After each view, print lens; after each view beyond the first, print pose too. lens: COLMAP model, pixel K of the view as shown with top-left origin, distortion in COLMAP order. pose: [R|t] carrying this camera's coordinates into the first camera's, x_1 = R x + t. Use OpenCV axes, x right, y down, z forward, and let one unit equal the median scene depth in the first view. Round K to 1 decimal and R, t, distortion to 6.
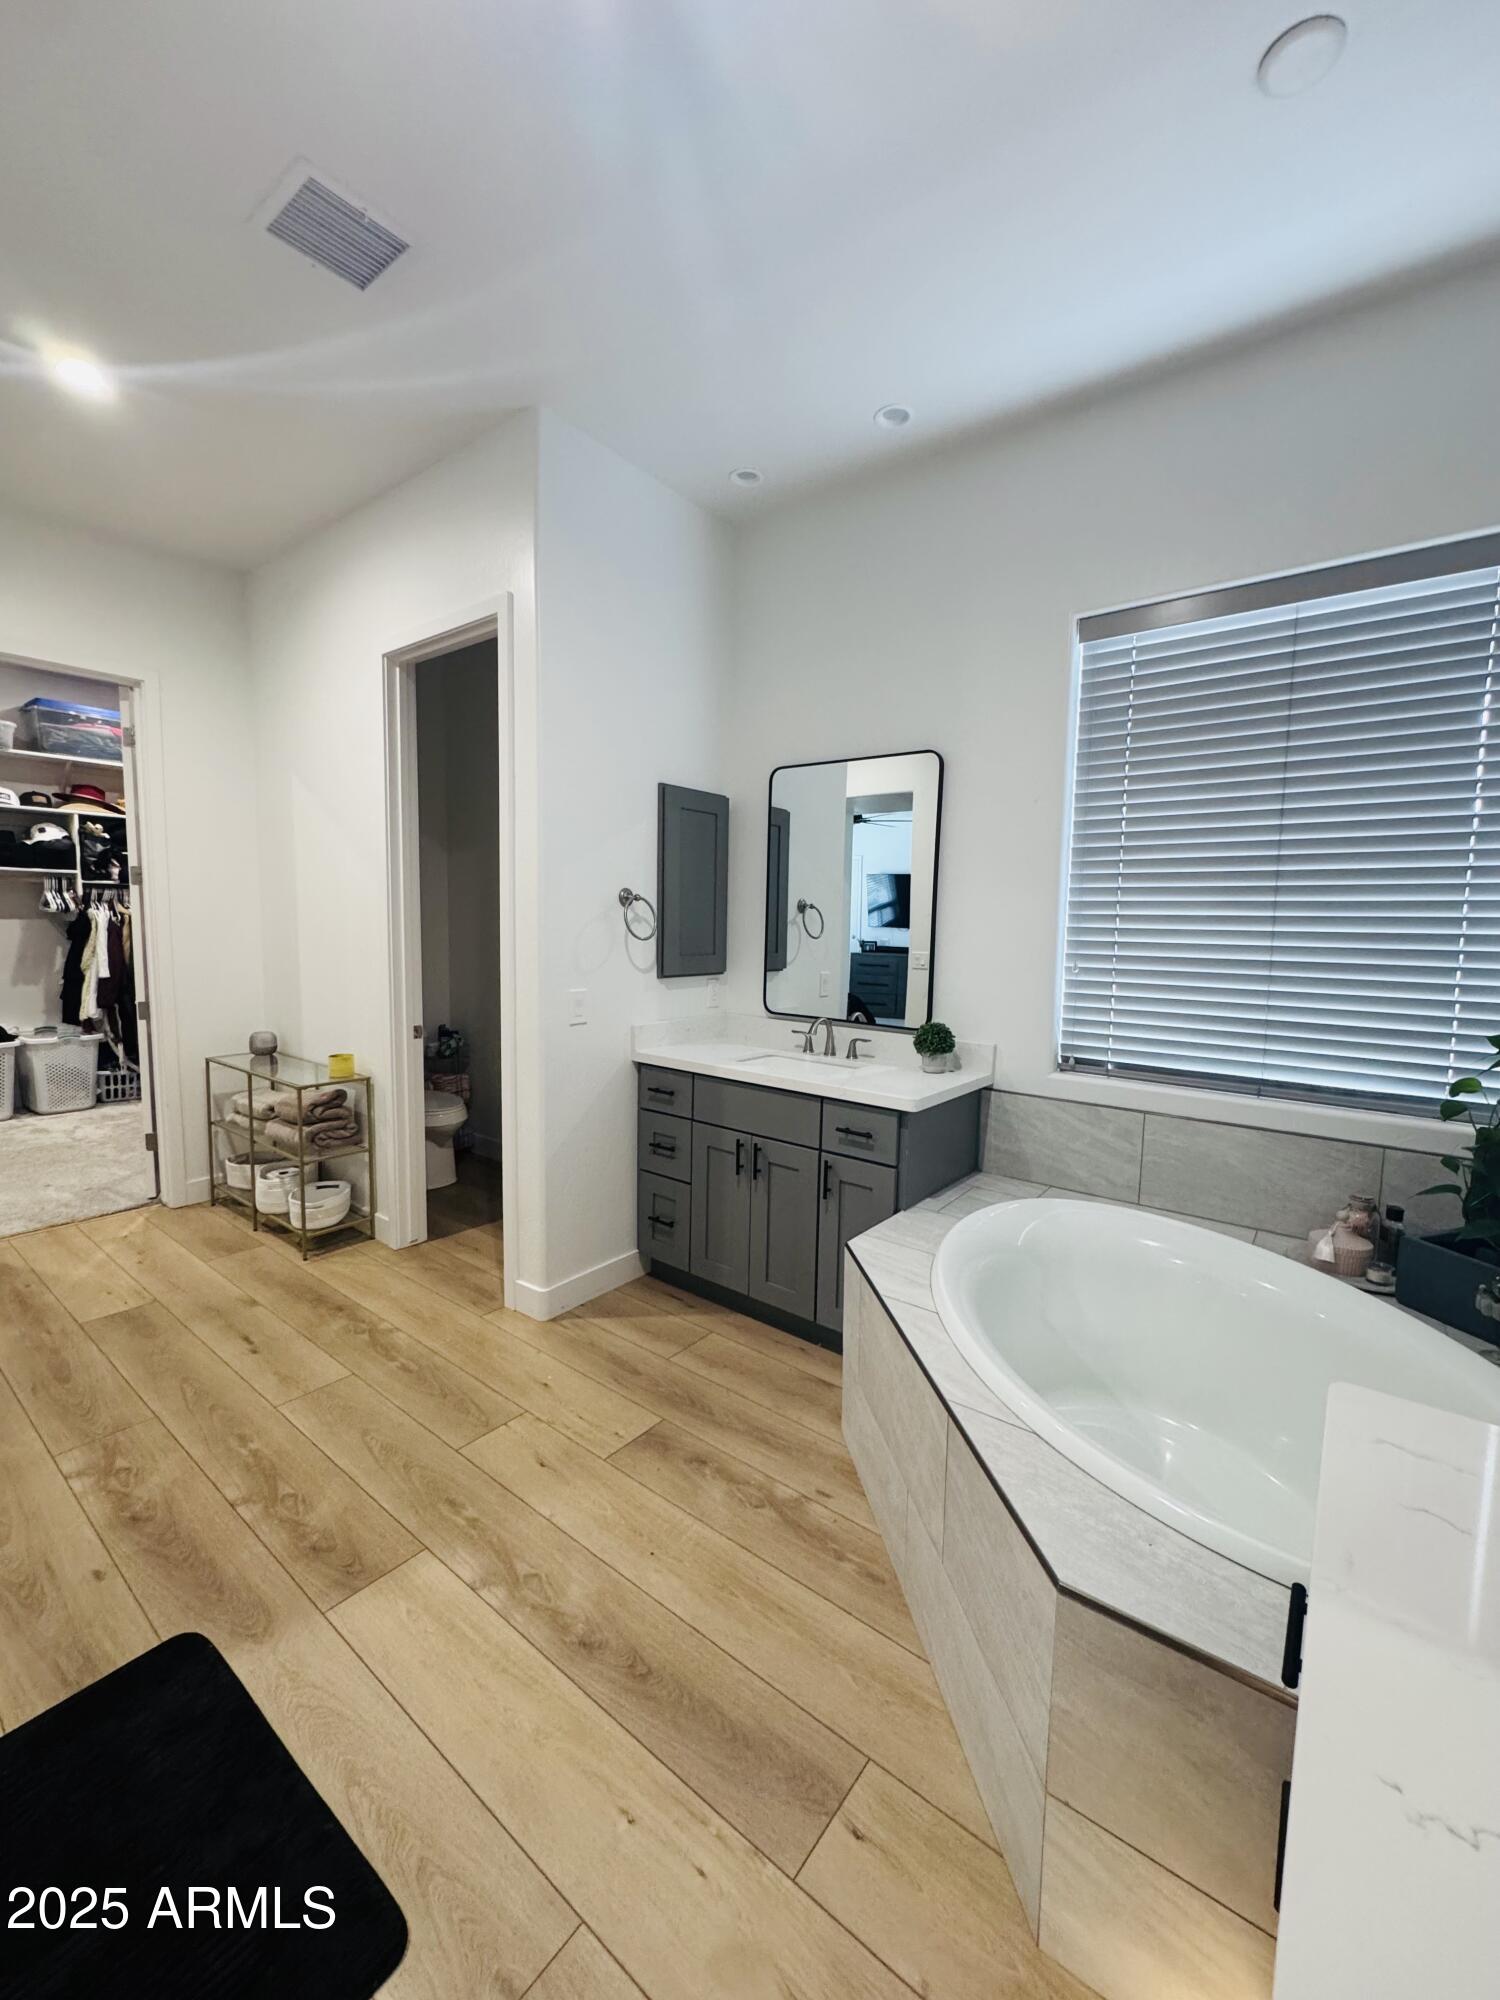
lens RADIAL K [[809.1, 0, 750.6], [0, 809.1, 1000.8], [0, 0, 1]] dist [-0.000905, 0.000031]
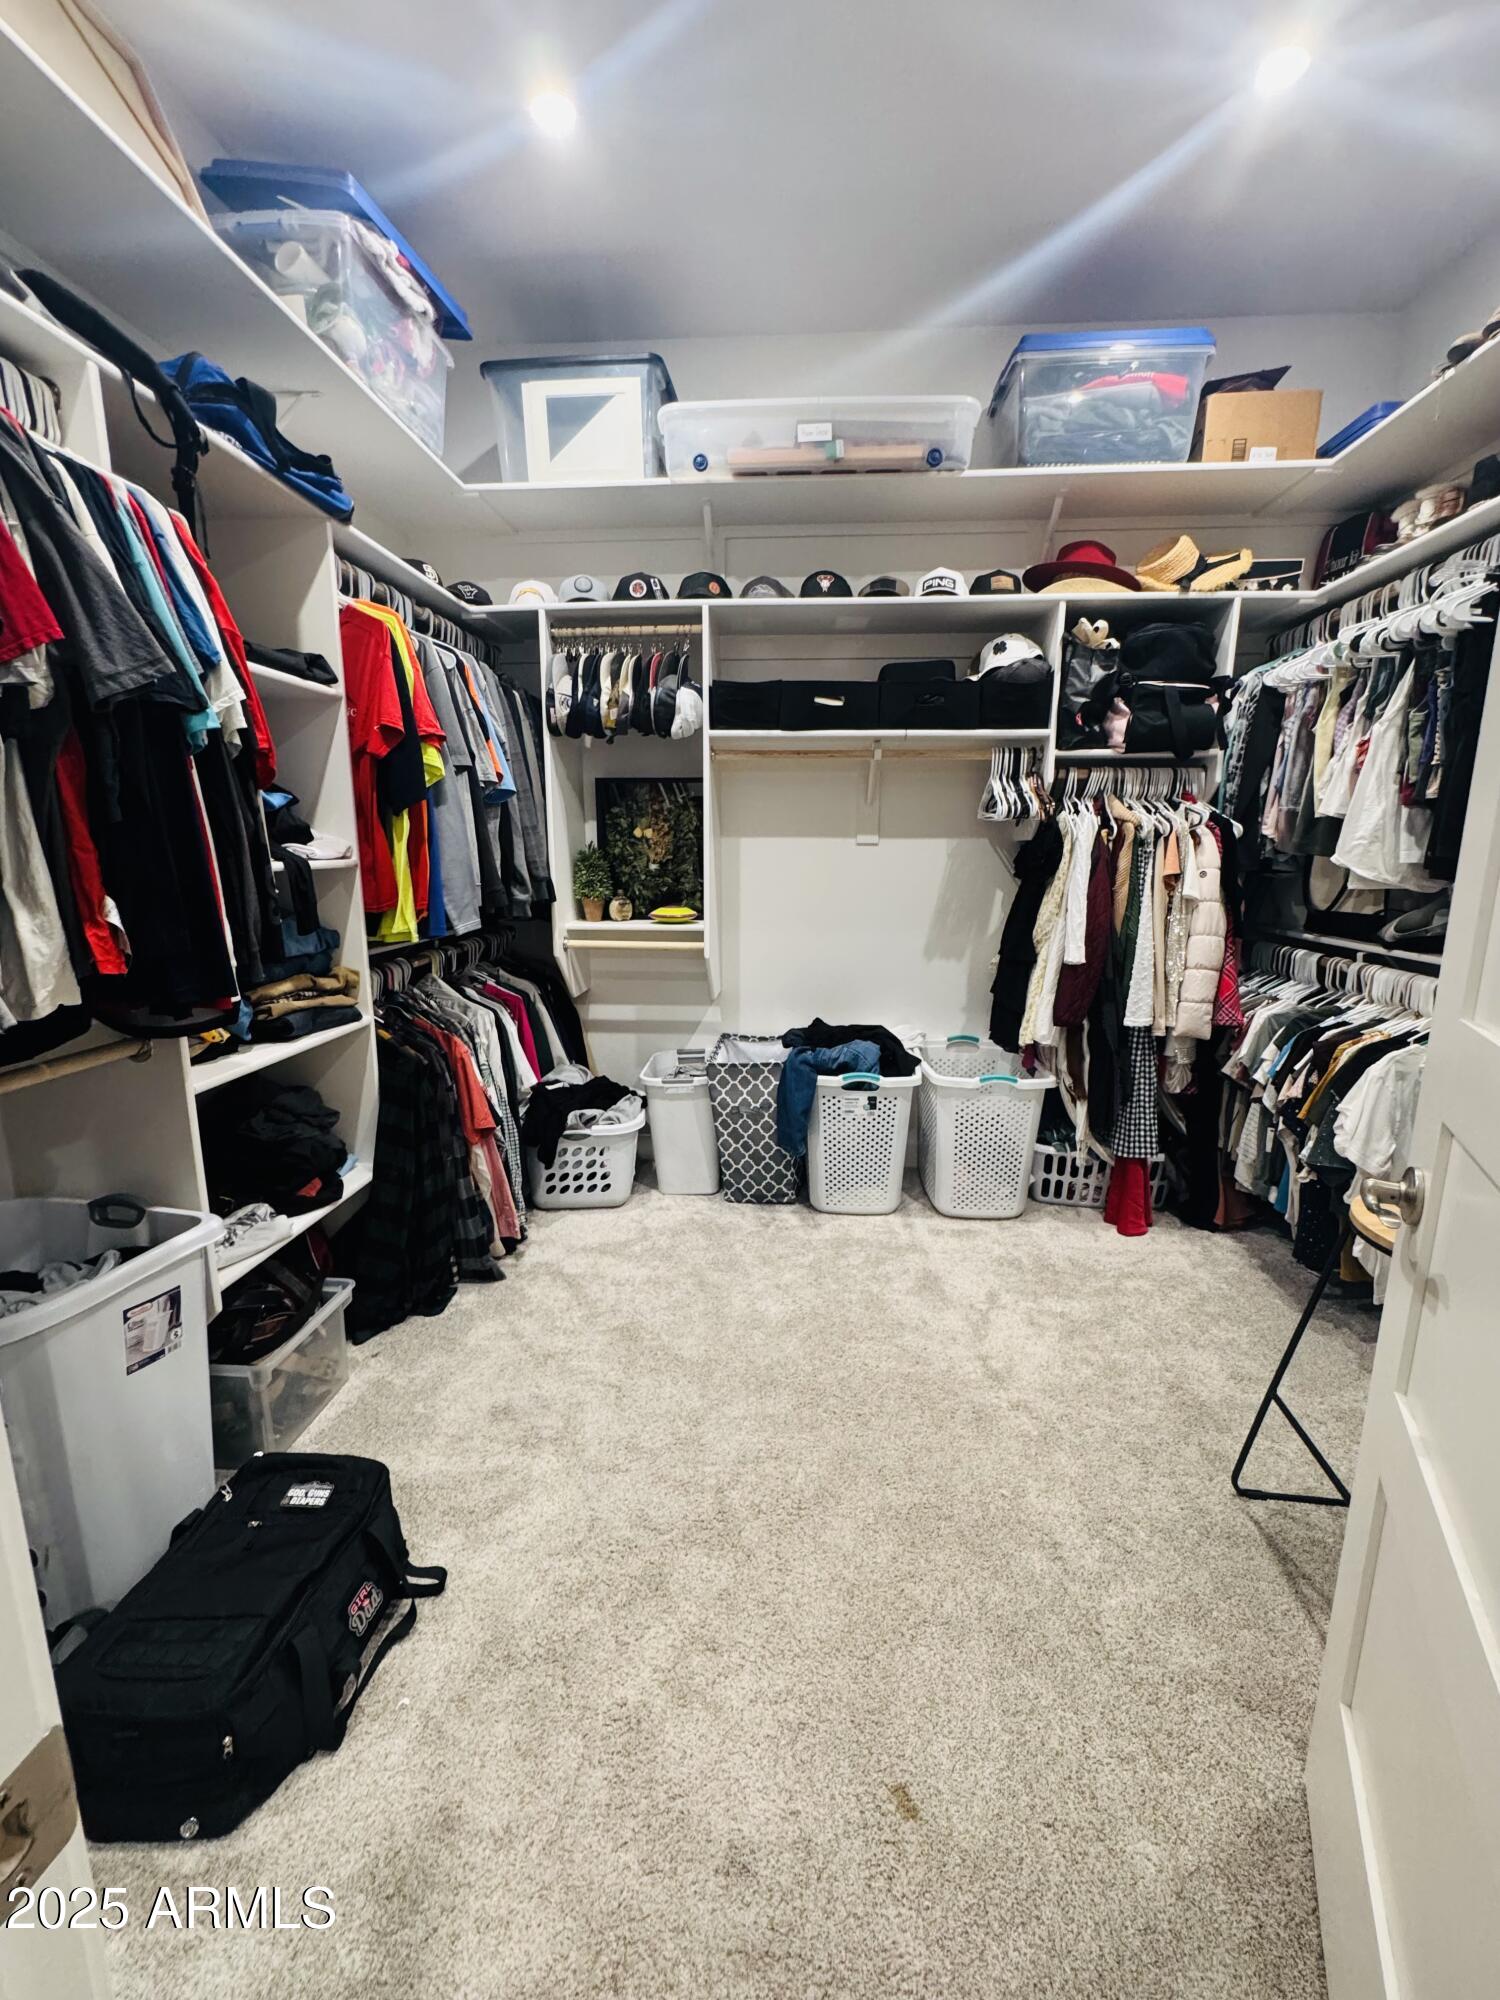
lens RADIAL K [[809.1, 0, 752.0], [0, 809.1, 1000.6], [0, 0, 1]] dist [-0.000905, 0.000031]
pose [[0.557125, 0.142581, -0.818097, -0.519826], [-0.072941, 0.989744, 0.122823, -0.050025], [0.827219, -0.008755, 0.561811, 0.588362]]
